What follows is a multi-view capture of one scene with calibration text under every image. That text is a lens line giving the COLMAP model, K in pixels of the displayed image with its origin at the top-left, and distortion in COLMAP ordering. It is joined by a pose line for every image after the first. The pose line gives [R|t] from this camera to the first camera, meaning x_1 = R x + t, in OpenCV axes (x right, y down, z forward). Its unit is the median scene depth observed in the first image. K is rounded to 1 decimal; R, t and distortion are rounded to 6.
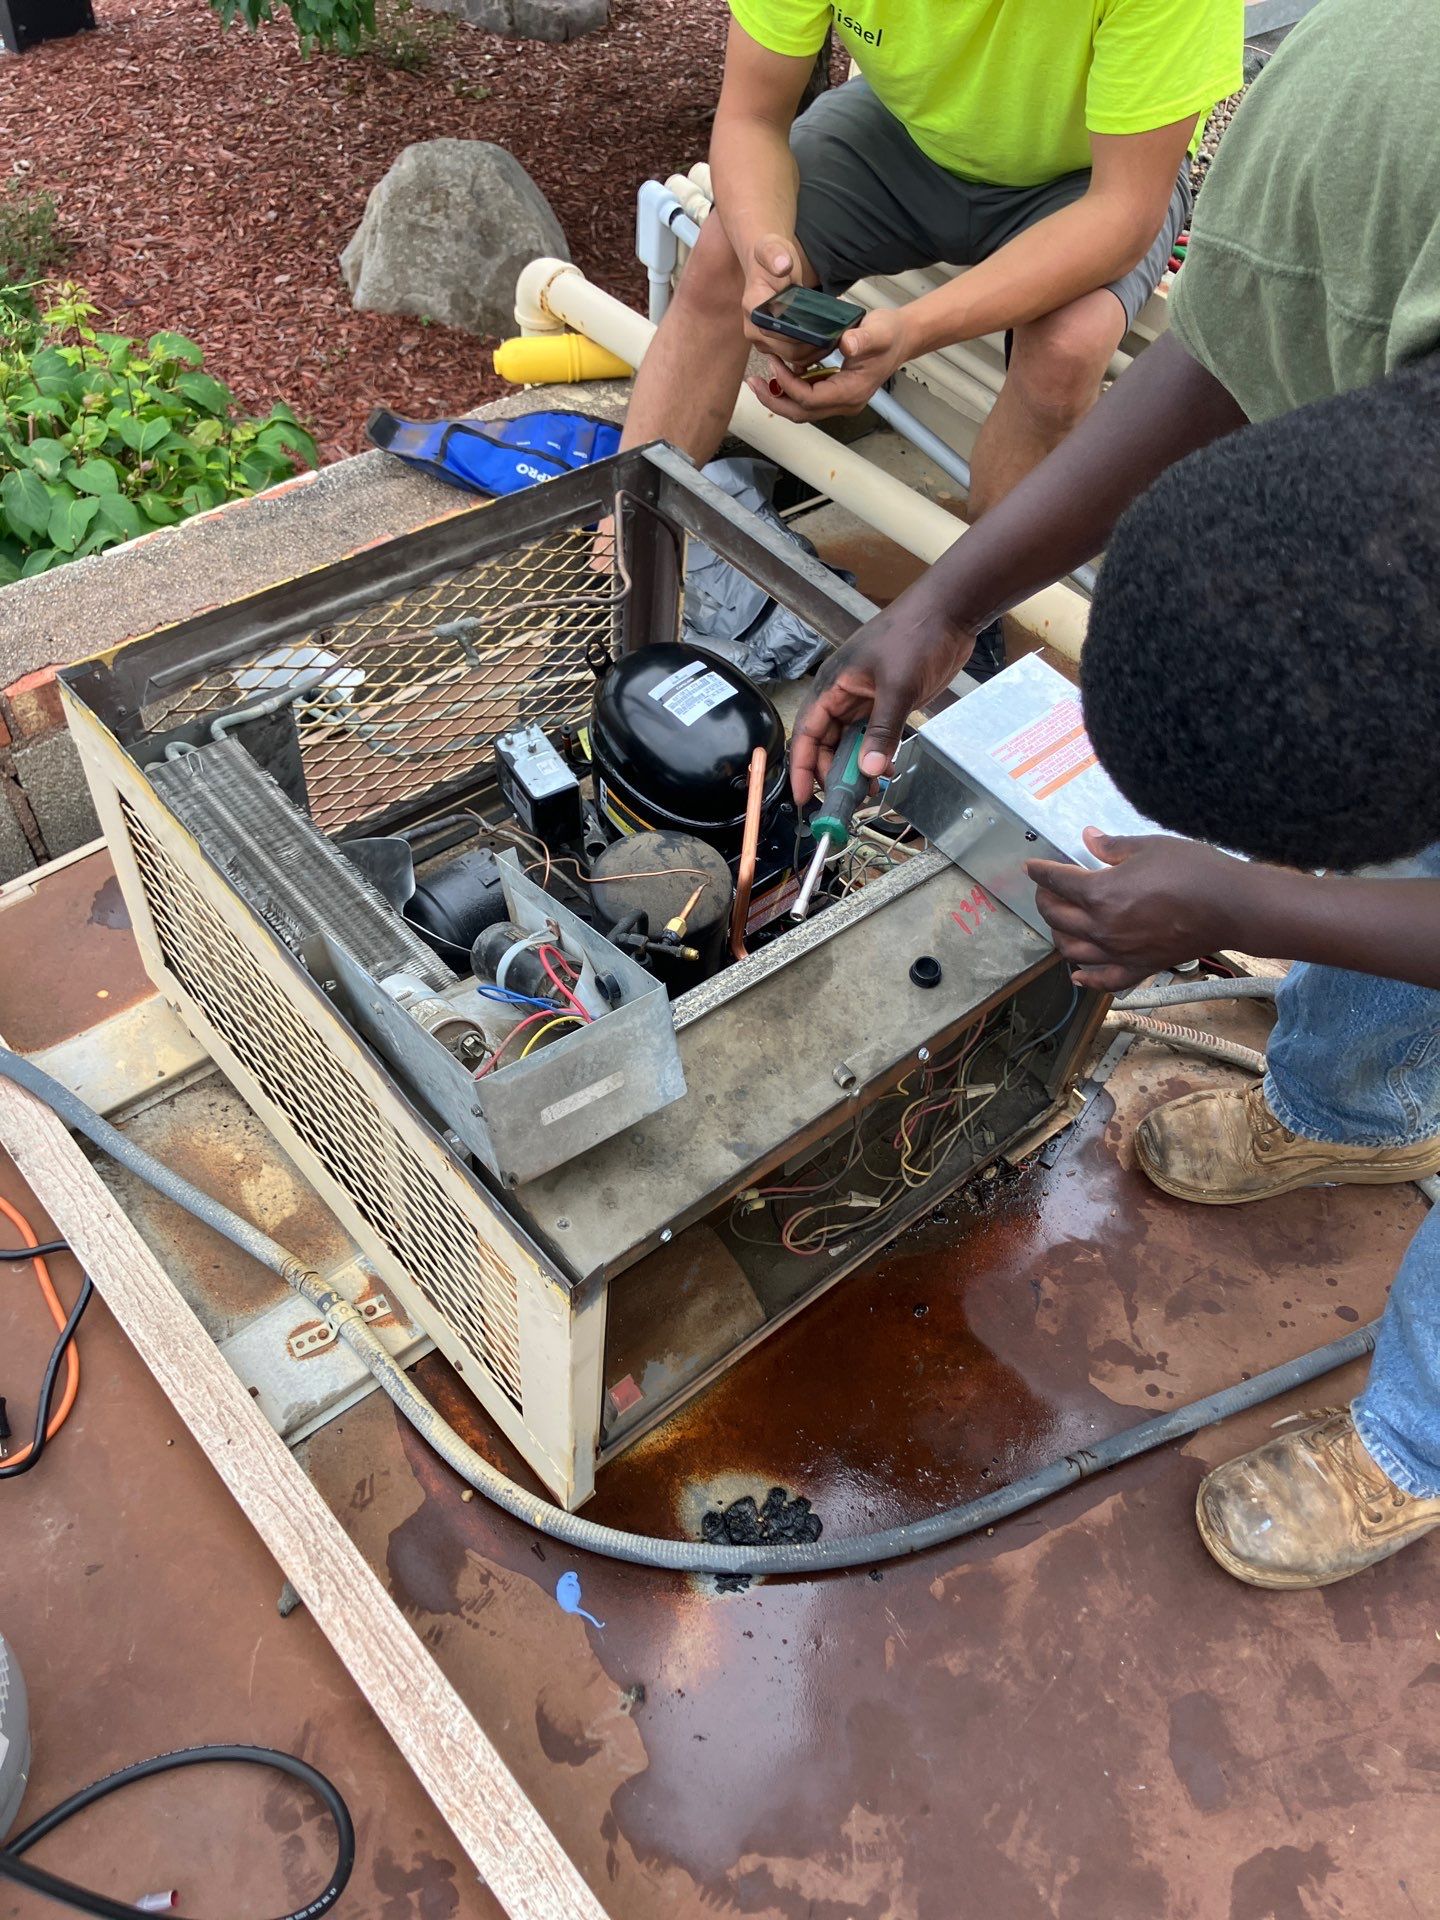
lens RADIAL K [[1608.9, 0, 720.0], [0, 1608.9, 960.0], [0, 0, 1]] dist [-0.000007, -0.044479]
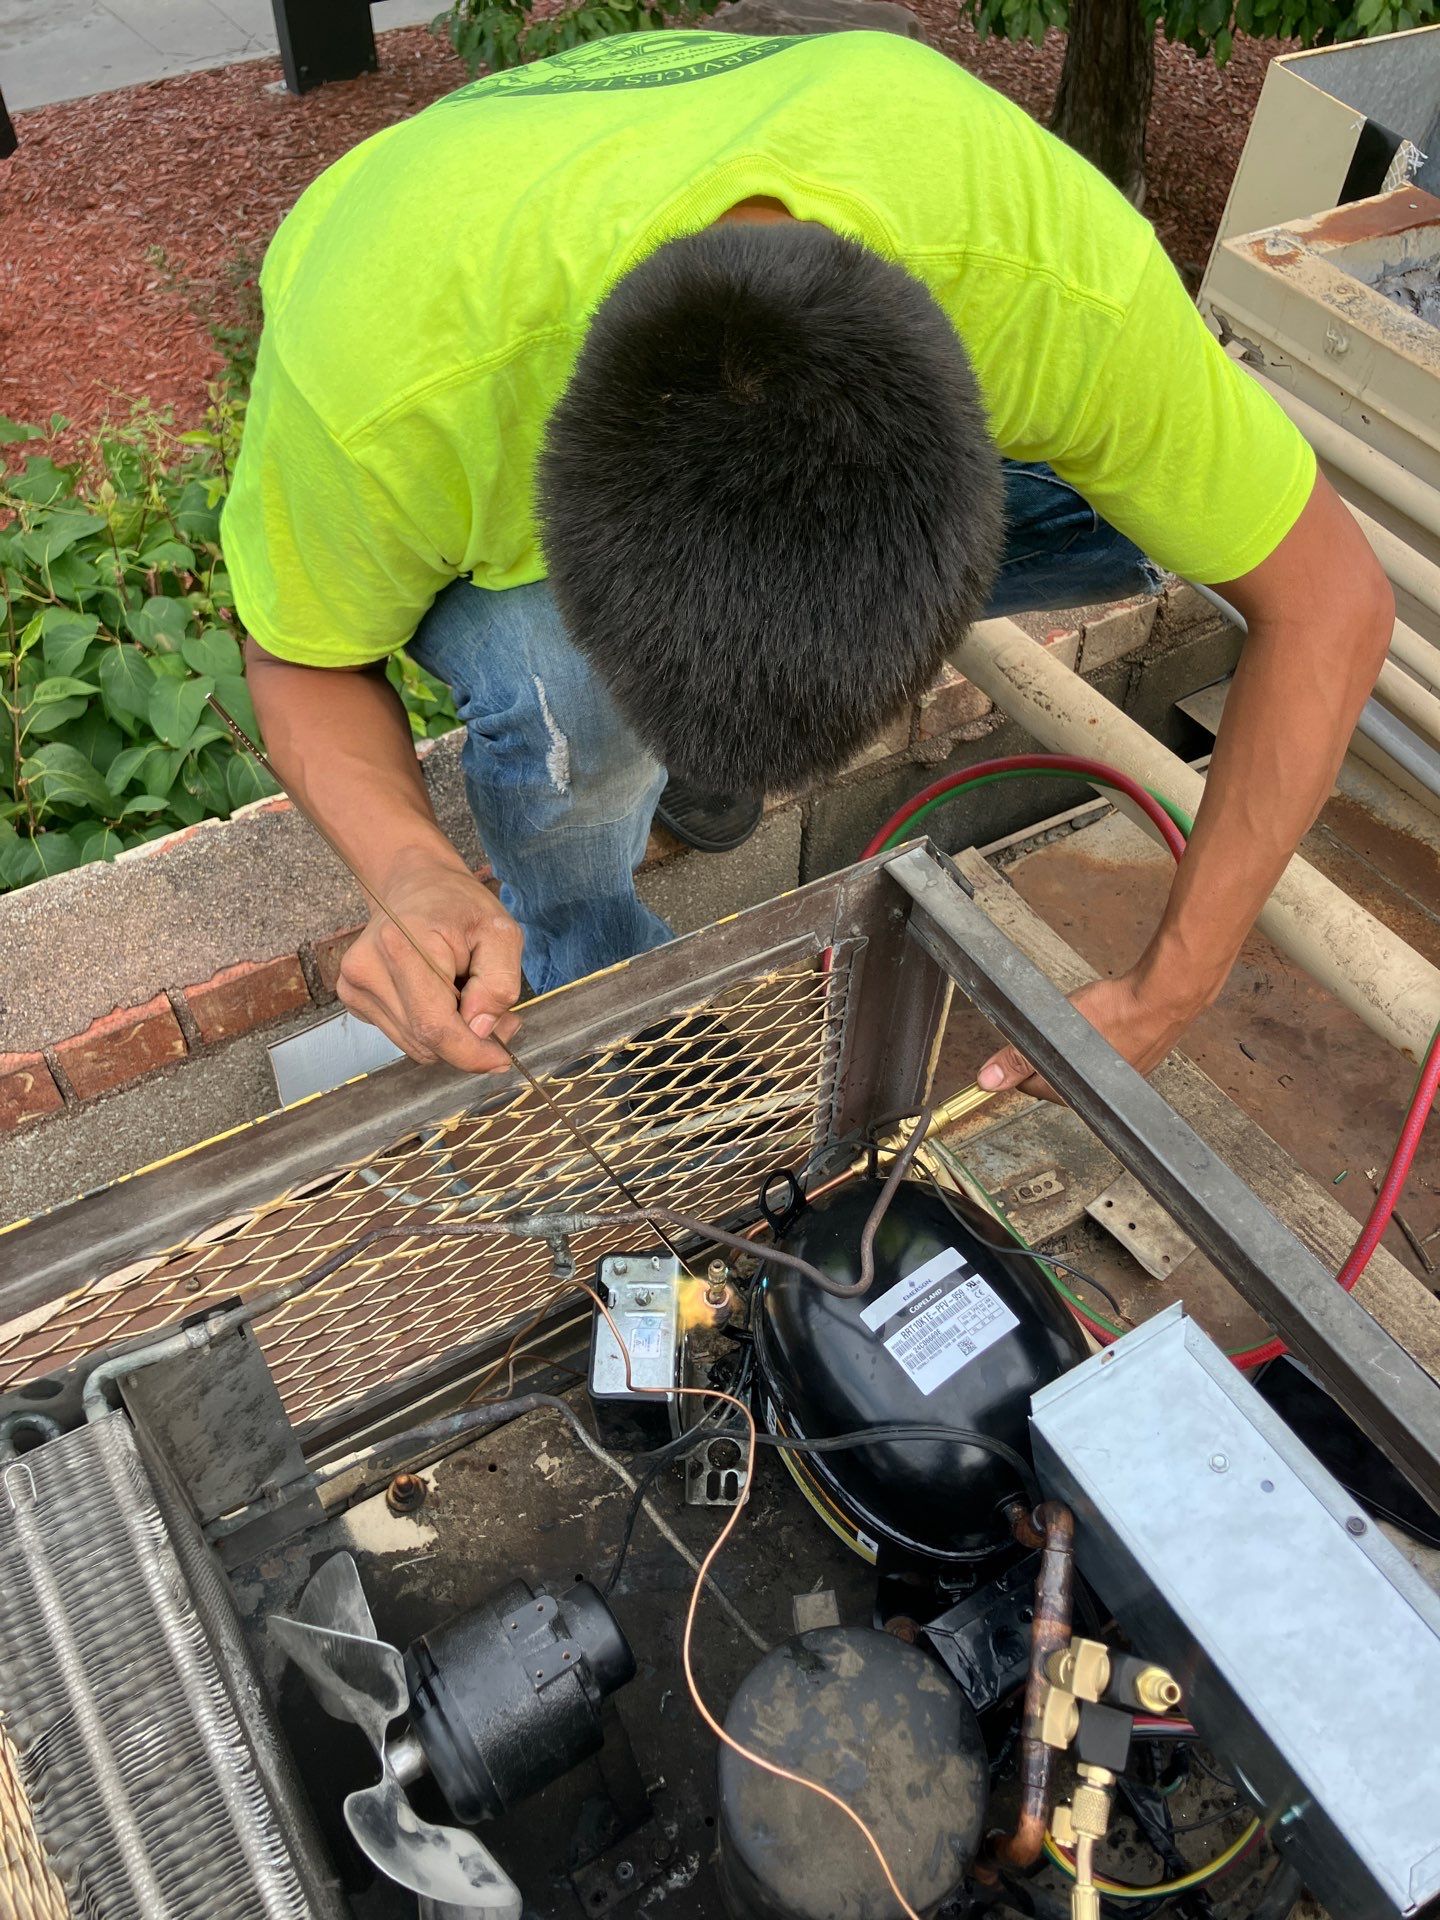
lens RADIAL K [[1482.6, 0, 720.0], [0, 1482.6, 960.0], [0, 0, 1]] dist [-0.028693, 0.016323]
pose [[0.985901, 0.096425, -0.136750, -0.021145], [-0.094179, 0.995294, 0.022816, -0.184256], [0.138307, -0.009616, 0.990343, 0.290422]]
